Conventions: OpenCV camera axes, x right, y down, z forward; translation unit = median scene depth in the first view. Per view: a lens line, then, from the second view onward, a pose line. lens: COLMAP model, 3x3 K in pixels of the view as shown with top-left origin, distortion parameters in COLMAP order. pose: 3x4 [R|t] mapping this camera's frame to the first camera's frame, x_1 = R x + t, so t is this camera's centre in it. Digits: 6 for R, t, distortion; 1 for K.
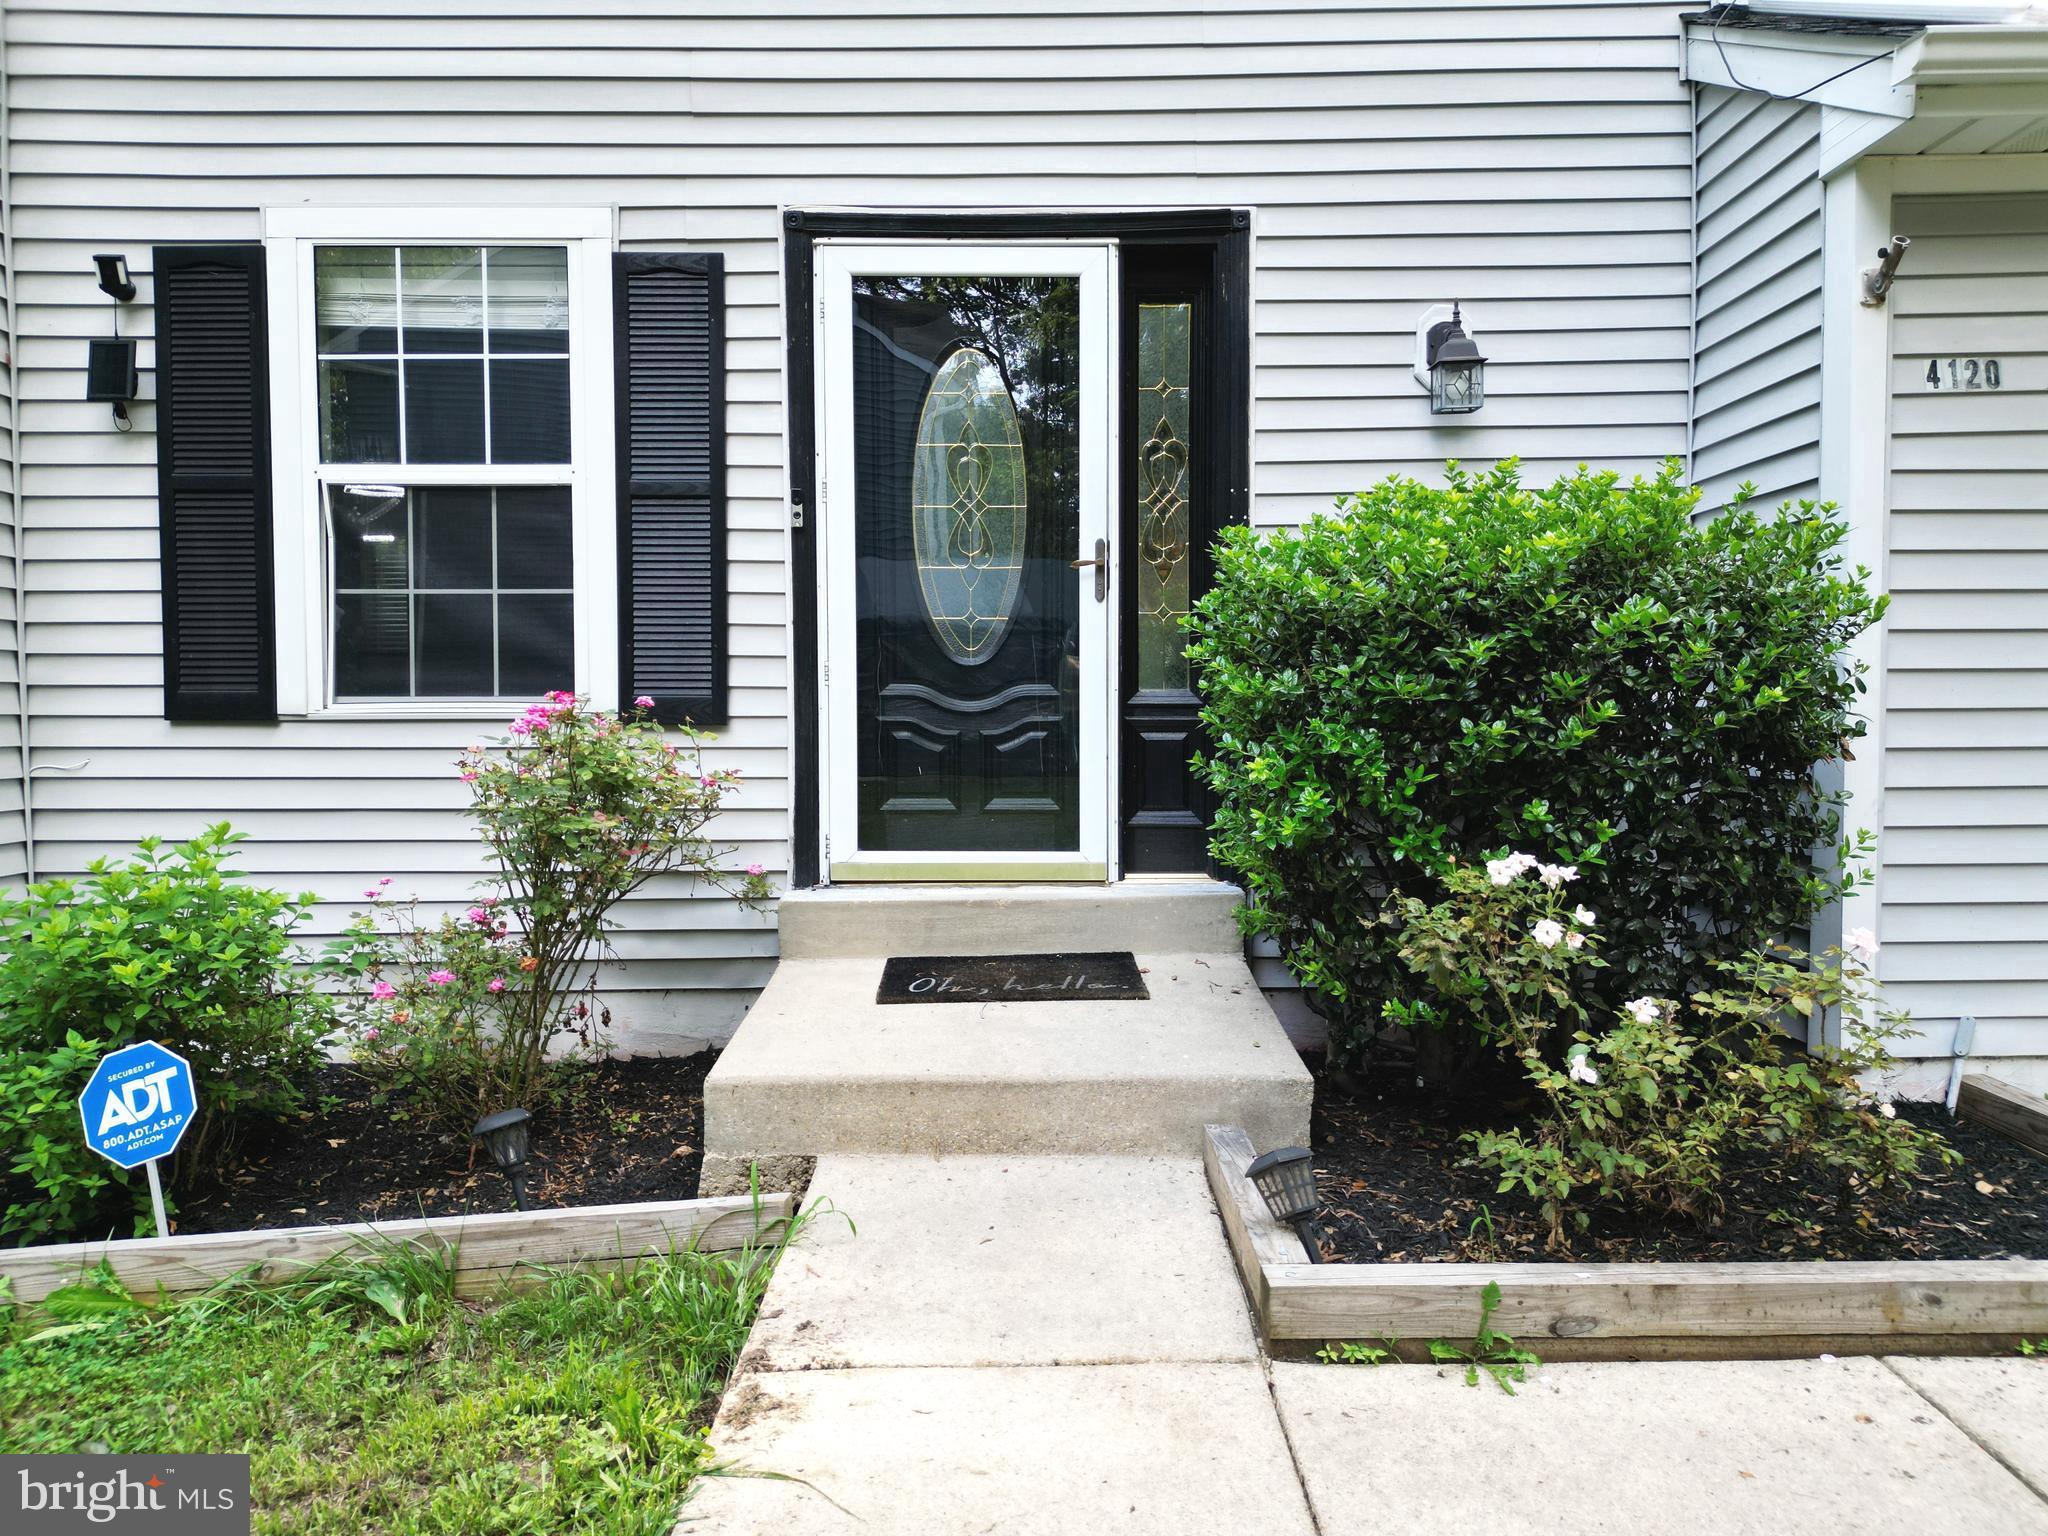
lens RADIAL K [[1441.8, 0, 1035.6], [0, 1441.8, 760.3], [0, 0, 1]] dist [0.071518, -0.068963]
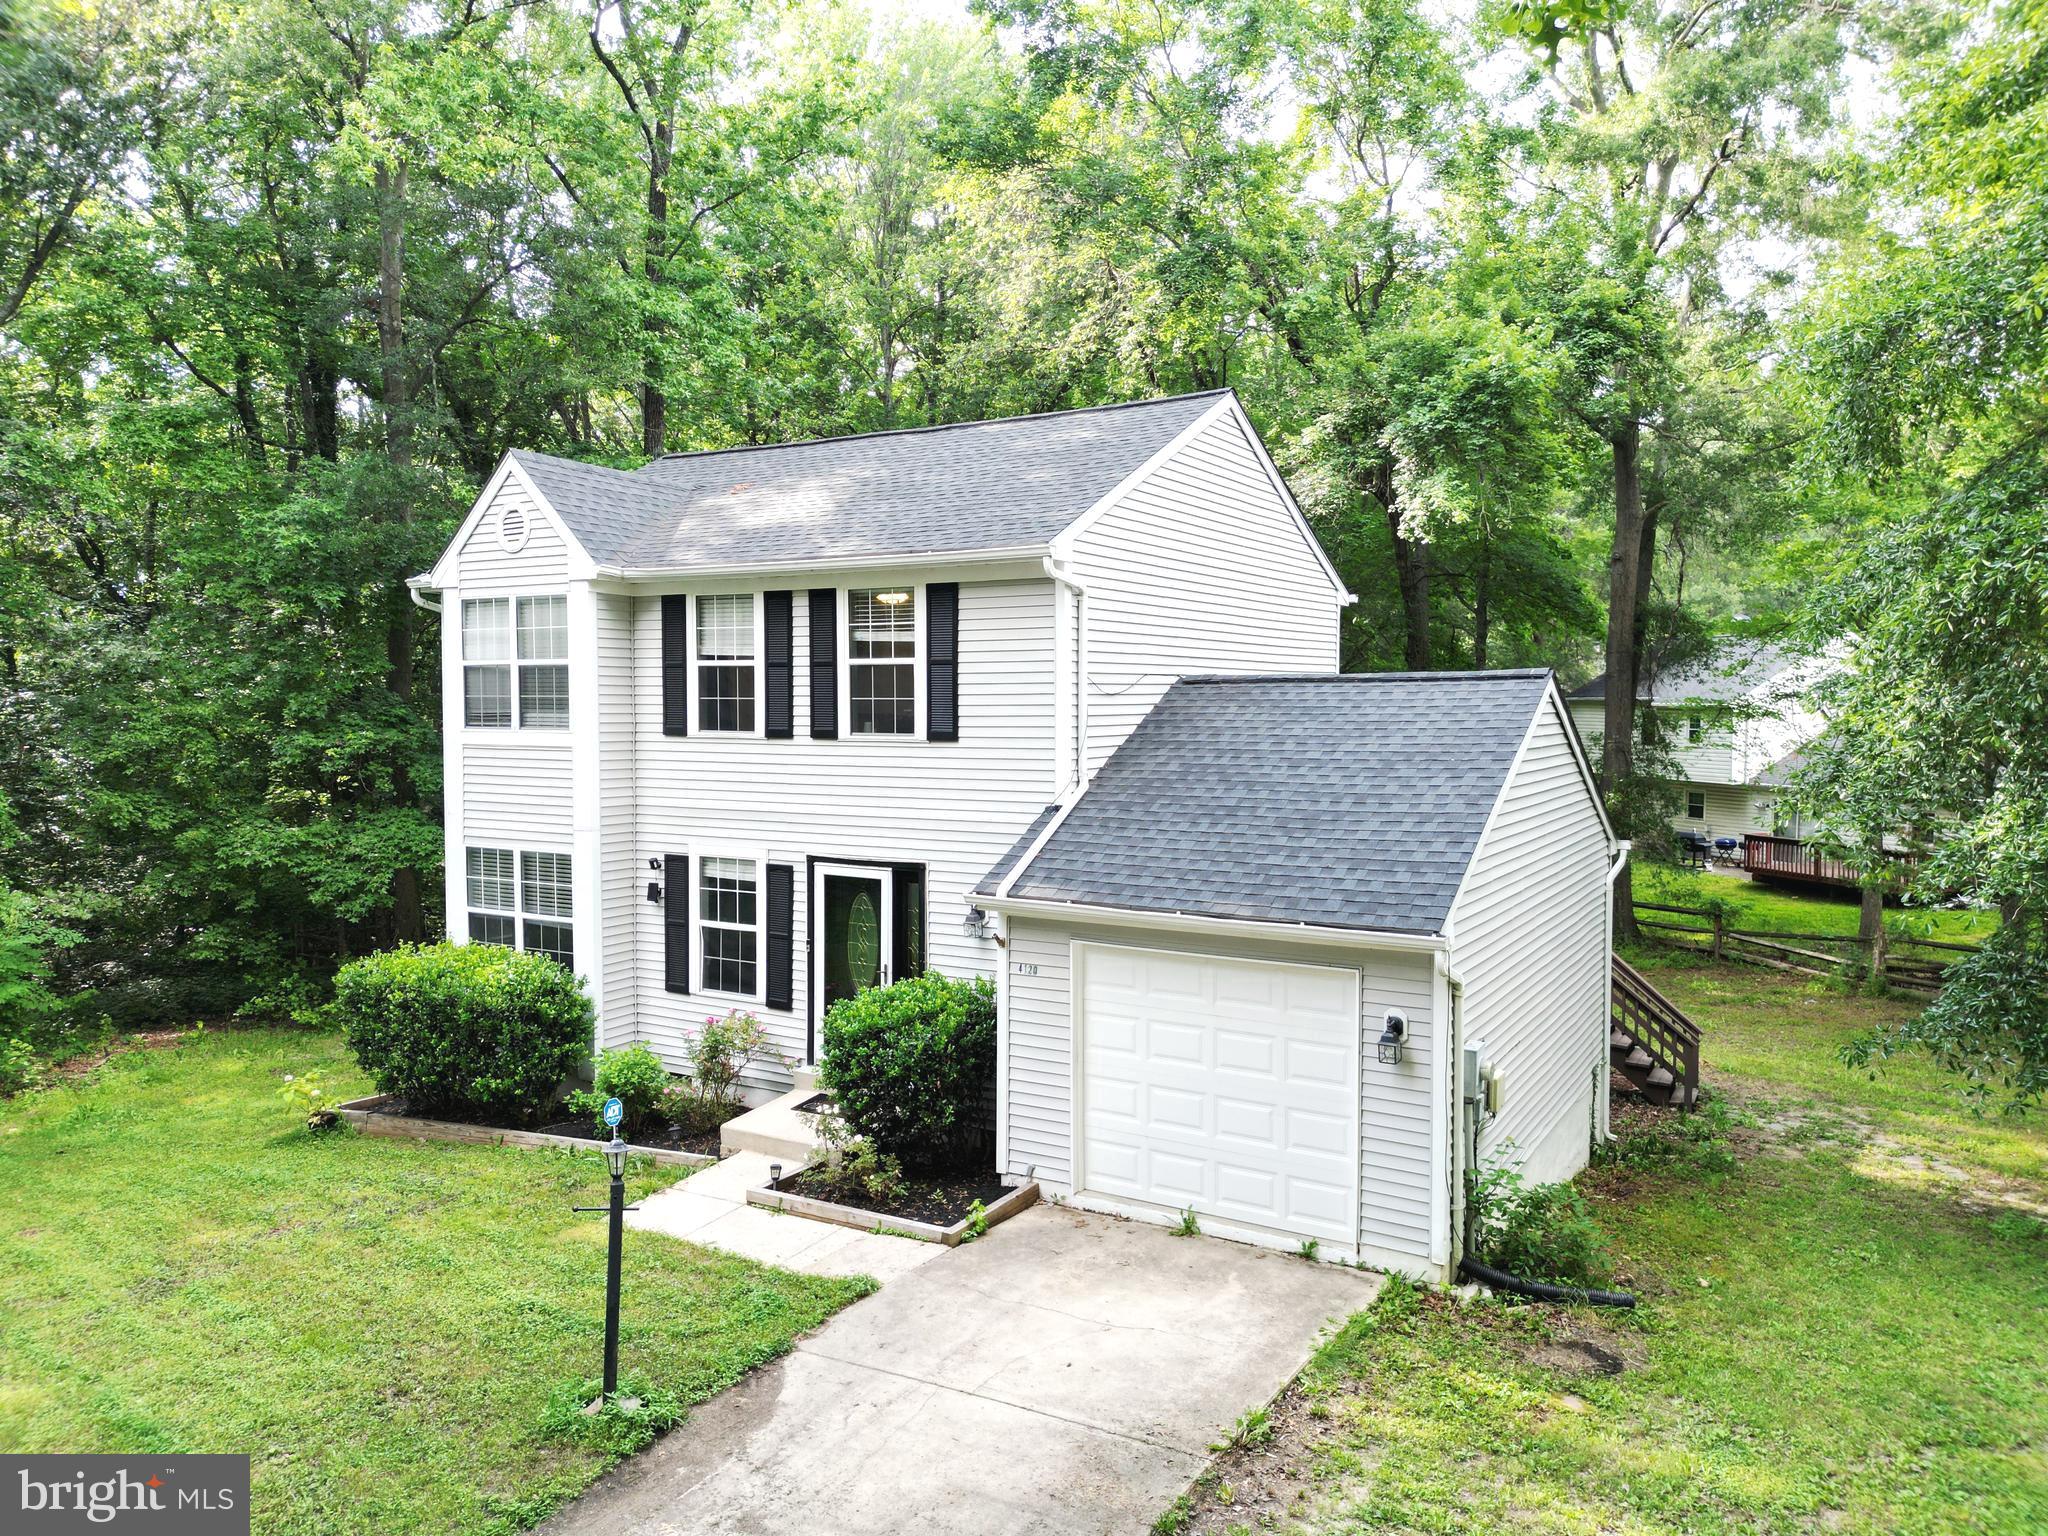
lens RADIAL K [[1441.8, 0, 1035.6], [0, 1441.8, 760.3], [0, 0, 1]] dist [0.071518, -0.068963]
pose [[0.856088, 0.026619, -0.516145, 1.889133], [-0.021803, 0.999644, 0.015391, -0.641596], [0.516371, -0.001922, 0.856363, -1.457600]]
